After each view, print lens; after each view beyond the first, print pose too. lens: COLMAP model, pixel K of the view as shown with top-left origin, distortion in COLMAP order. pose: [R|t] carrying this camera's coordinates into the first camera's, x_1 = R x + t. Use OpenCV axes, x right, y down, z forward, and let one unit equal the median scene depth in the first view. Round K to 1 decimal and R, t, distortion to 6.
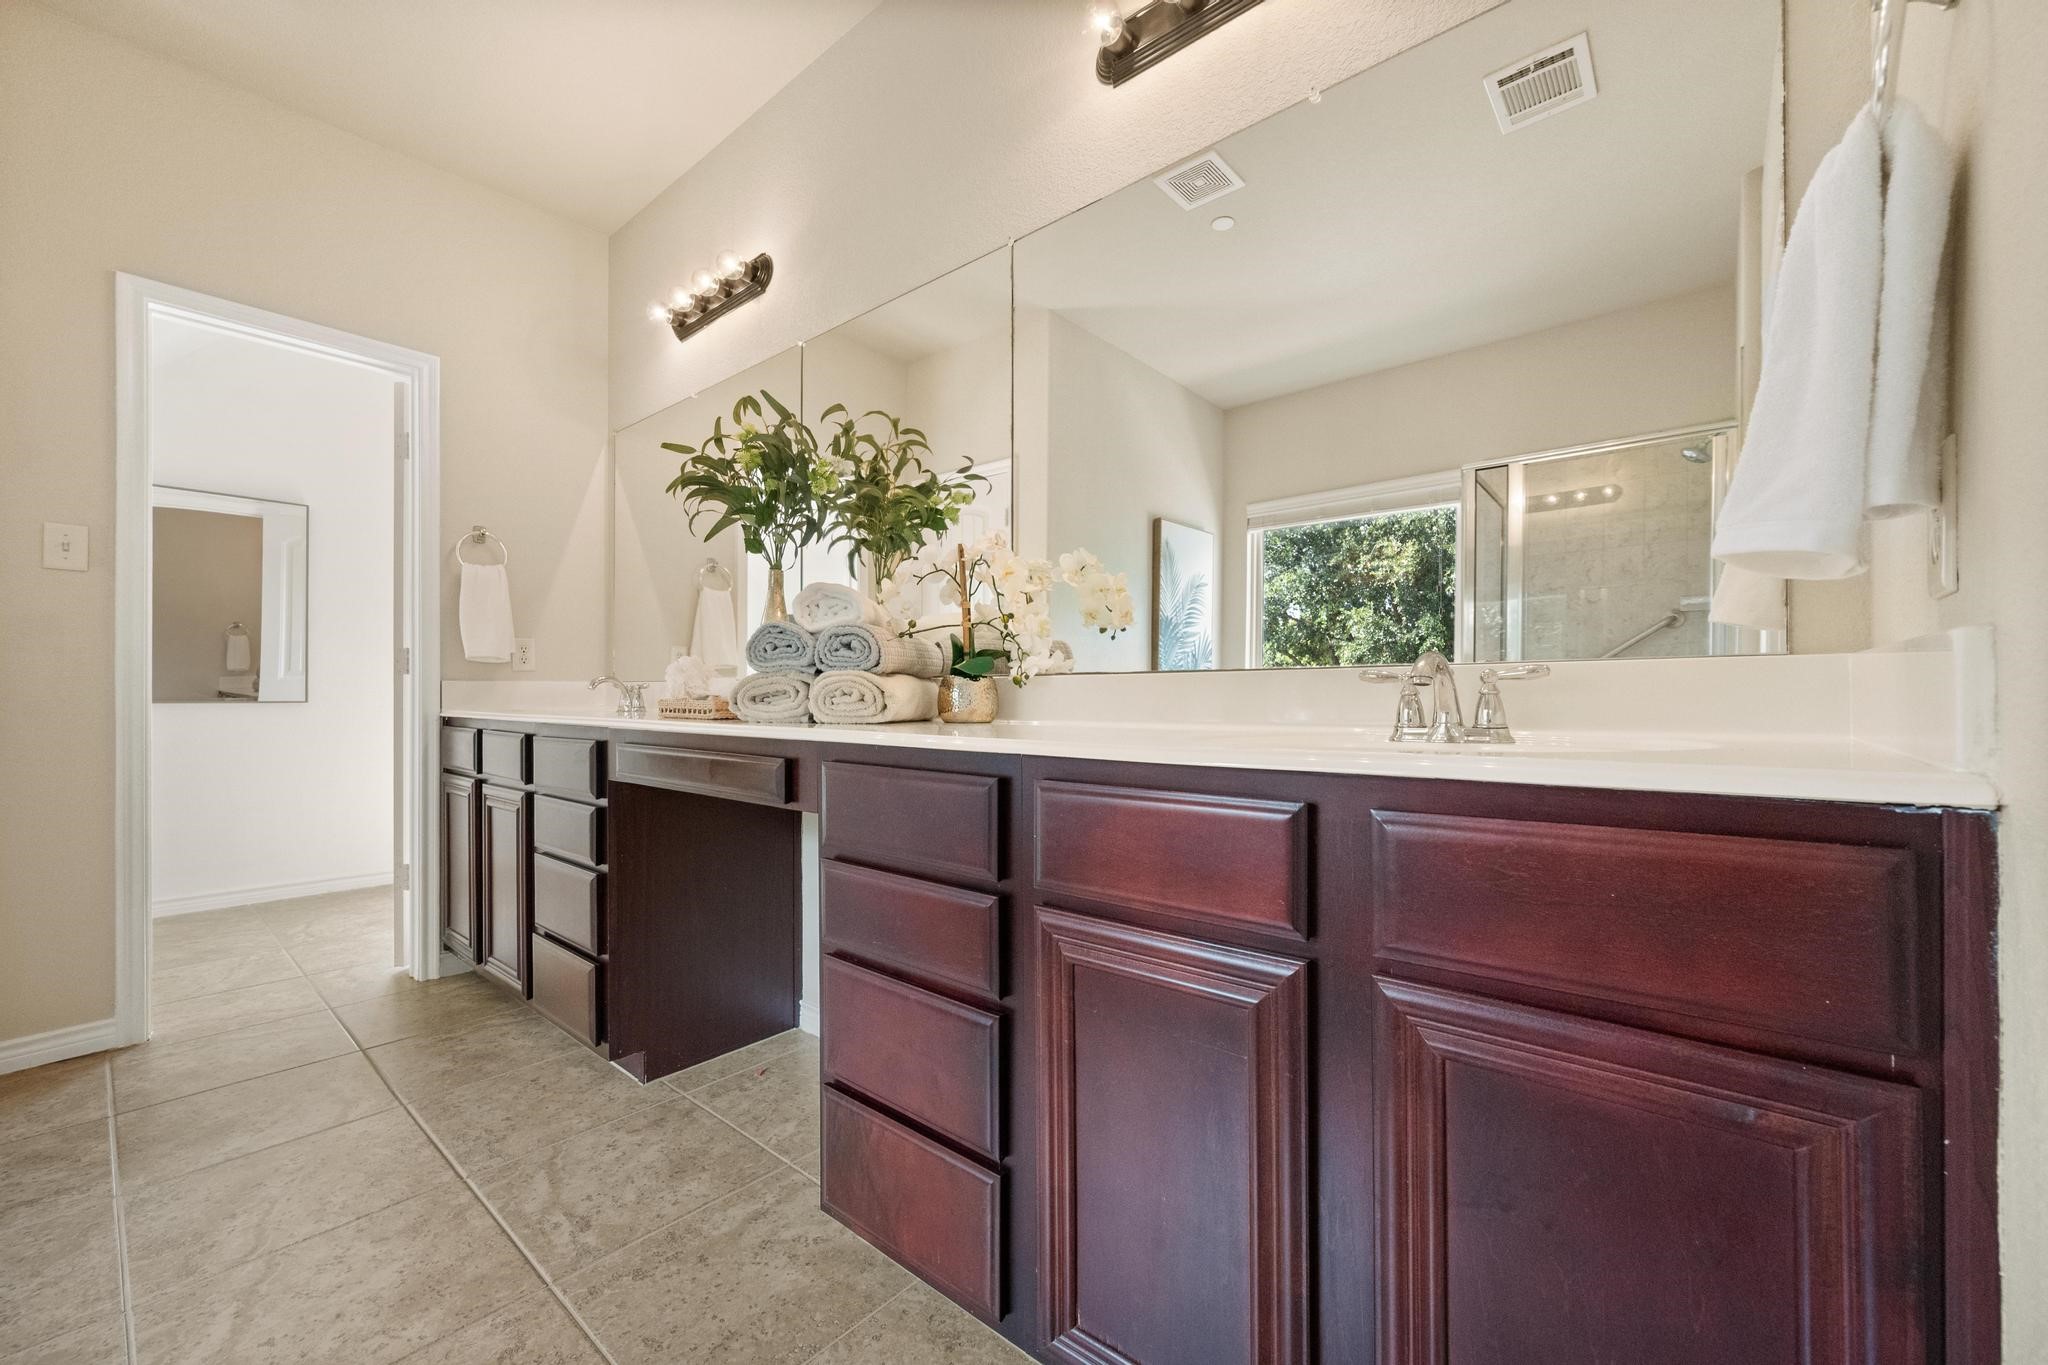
lens RADIAL K [[813.8, 0, 1076.7], [0, 813.8, 689.2], [0, 0, 1]] dist [-0.000924, 0.000510]
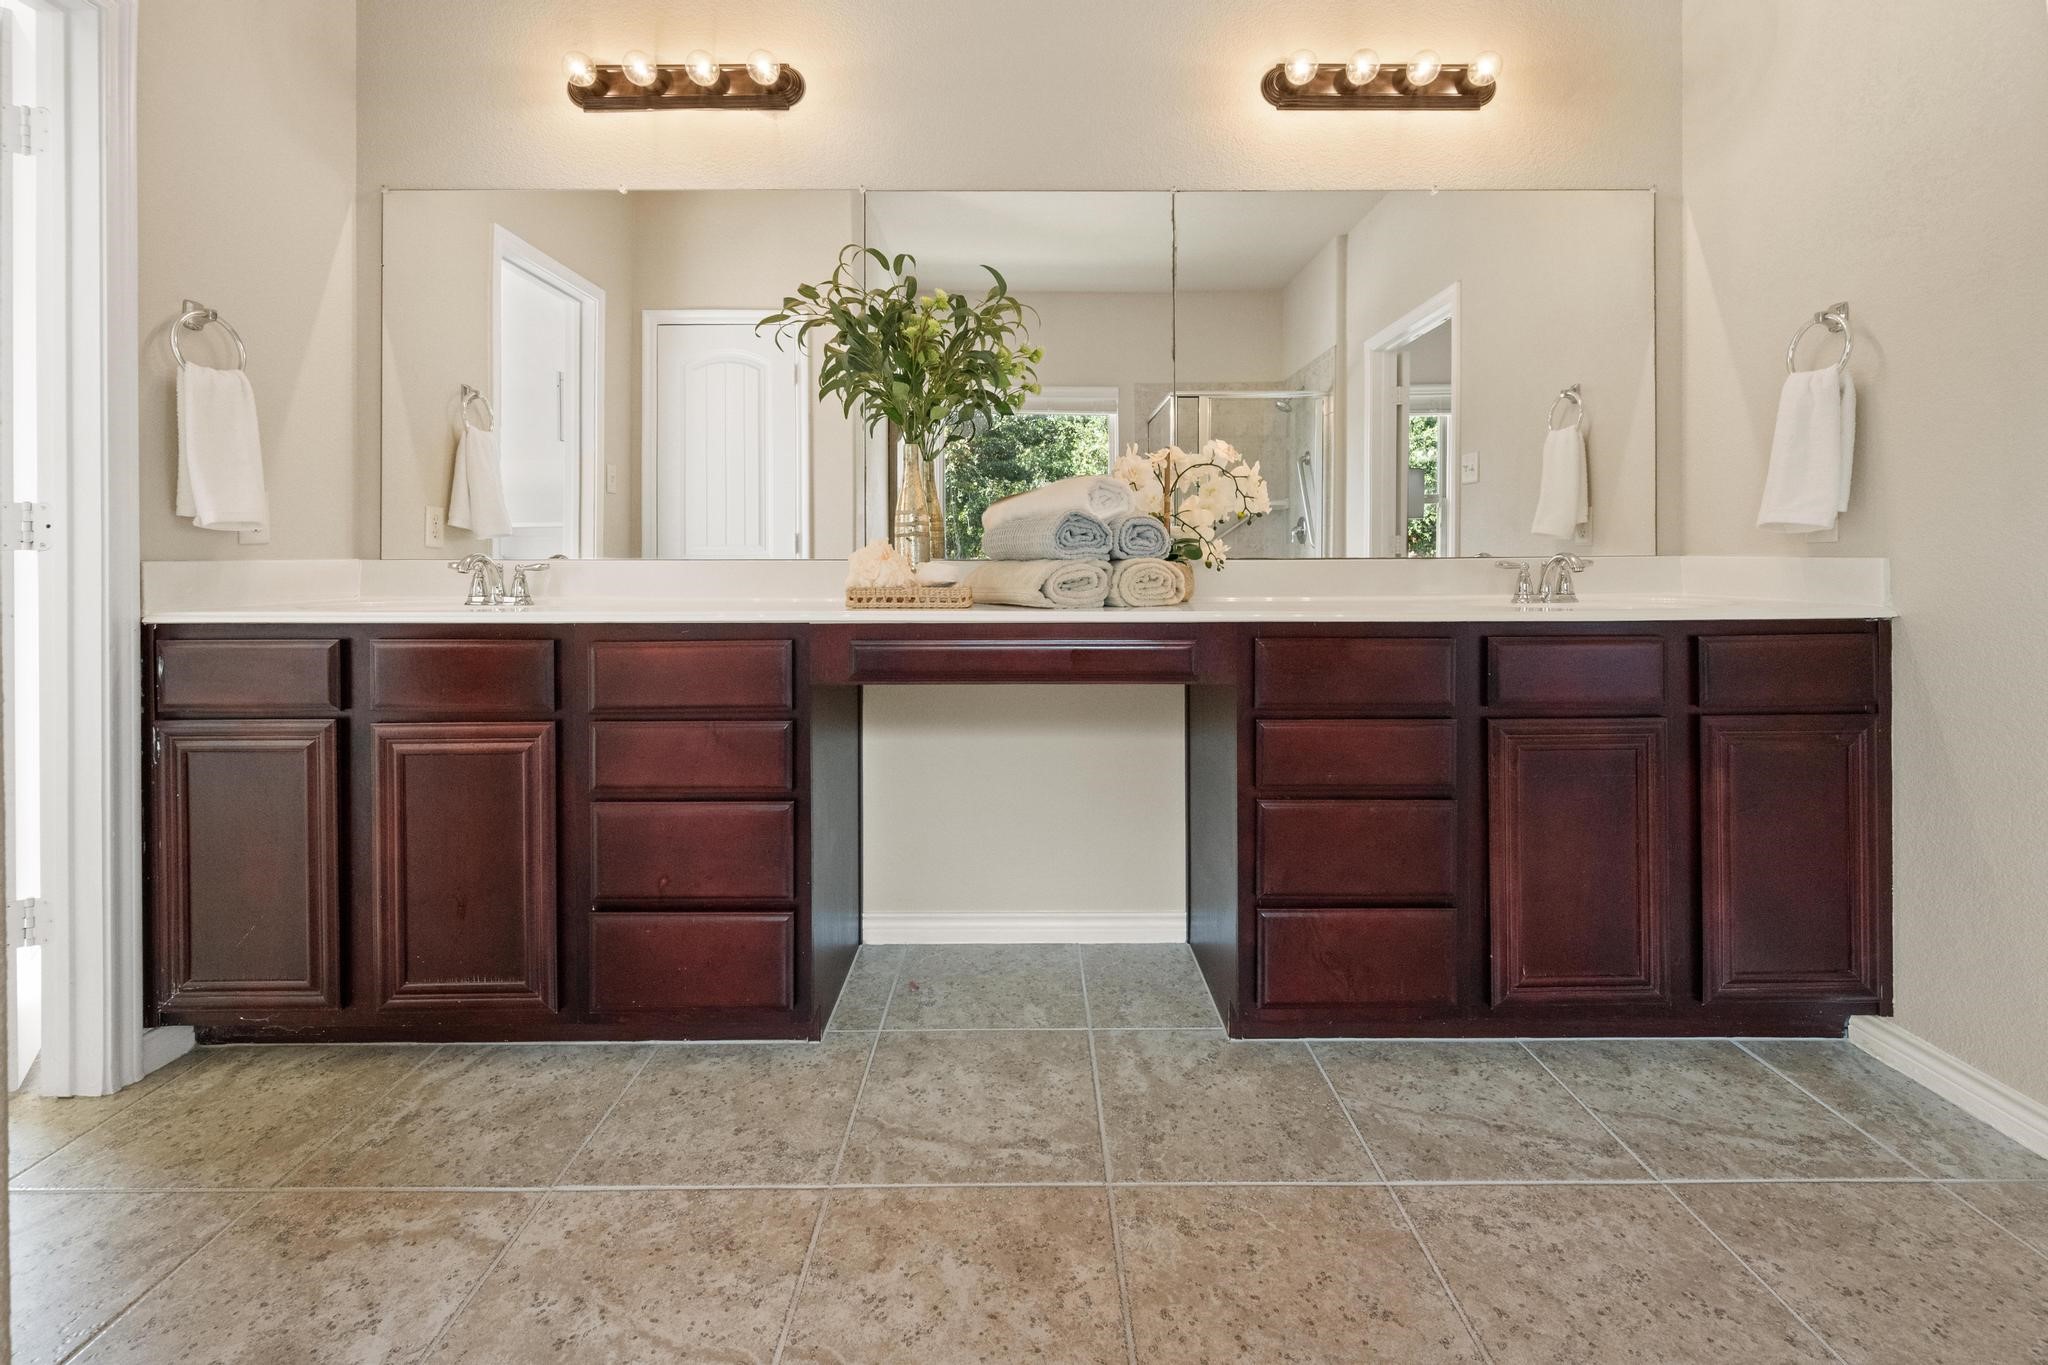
lens RADIAL K [[813.8, 0, 1052.9], [0, 813.8, 562.3], [0, 0, 1]] dist [-0.000924, 0.000510]
pose [[0.763619, -0.001885, 0.645664, -1.079582], [-0.001522, 0.999988, 0.004720, -0.022362], [-0.645665, -0.004586, 0.763607, 0.237230]]
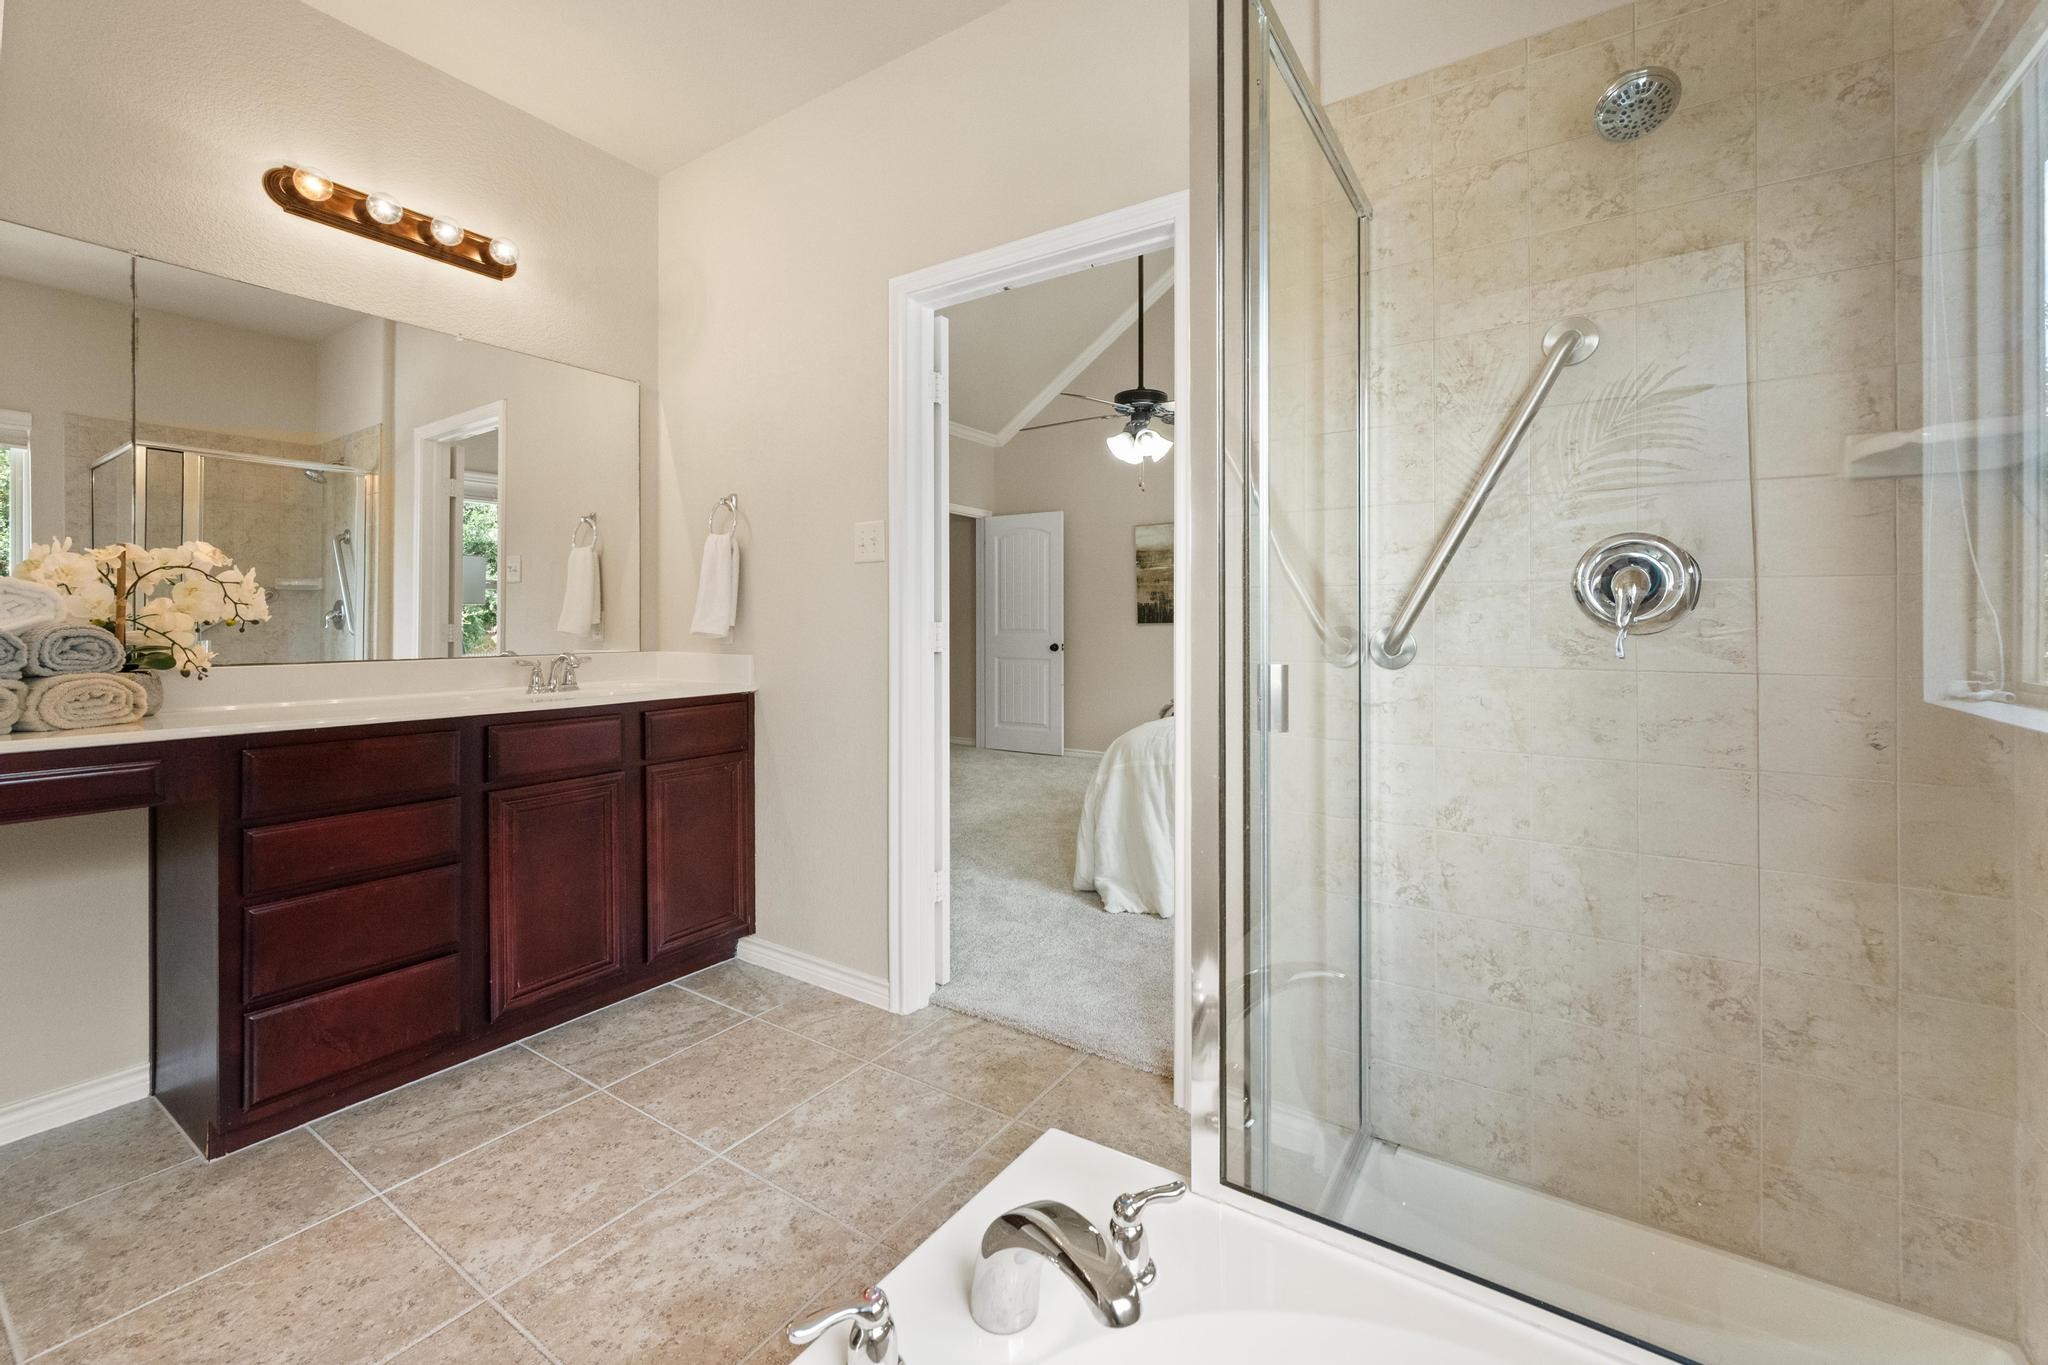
lens RADIAL K [[813.8, 0, 984.5], [0, 813.8, 625.2], [0, 0, 1]] dist [-0.000924, 0.000510]
pose [[-0.078169, 0.006384, 0.996920, -1.334616], [-0.000676, 0.999979, -0.006457, -0.075110], [-0.996940, -0.001179, -0.078163, -0.007106]]
